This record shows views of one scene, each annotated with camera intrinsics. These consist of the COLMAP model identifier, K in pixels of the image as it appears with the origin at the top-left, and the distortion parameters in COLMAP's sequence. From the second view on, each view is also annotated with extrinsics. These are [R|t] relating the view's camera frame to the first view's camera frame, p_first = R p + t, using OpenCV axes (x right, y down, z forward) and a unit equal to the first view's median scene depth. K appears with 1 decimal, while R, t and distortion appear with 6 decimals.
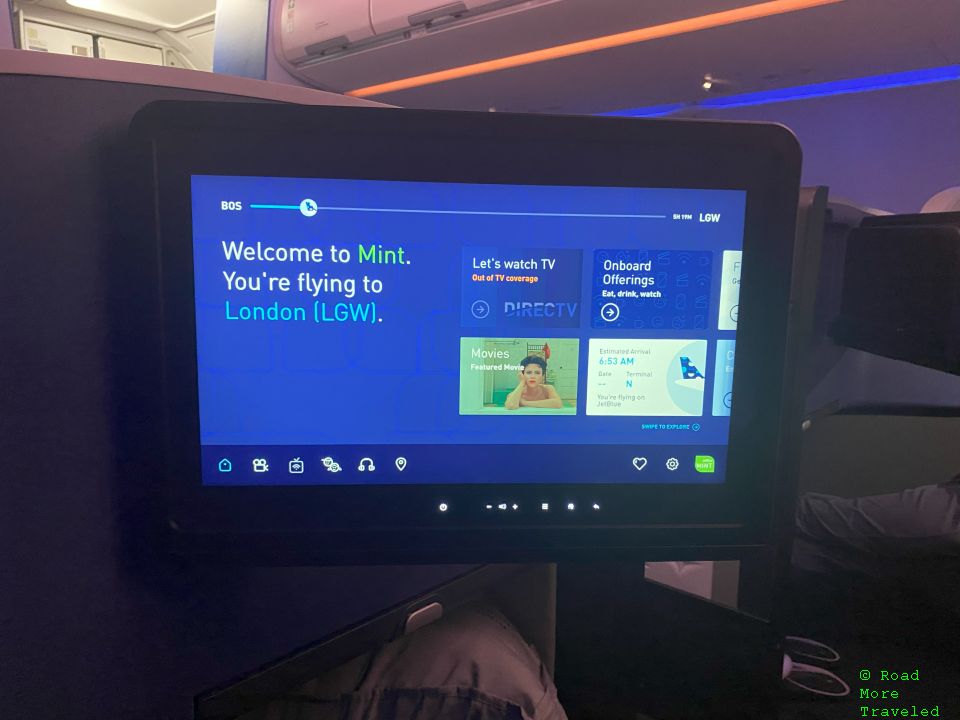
lens RADIAL K [[661.4, 0, 480.0], [0, 661.4, 360.0], [0, 0, 1]] dist [0.001443, -0.041207]
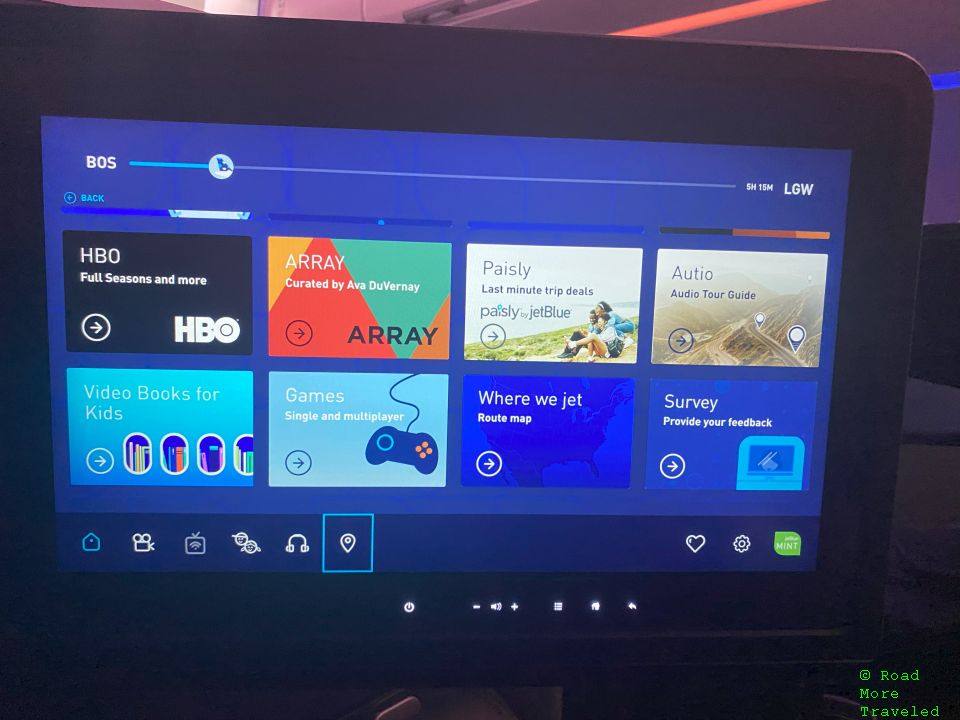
lens RADIAL K [[681.6, 0, 480.0], [0, 681.6, 360.0], [0, 0, 1]] dist [-0.044262, 0.004344]
pose [[0.999955, 0.009026, 0.002753, 0.013161], [-0.008943, 0.999539, -0.029020, -0.012562], [-0.003013, 0.028994, 0.999575, 0.295801]]
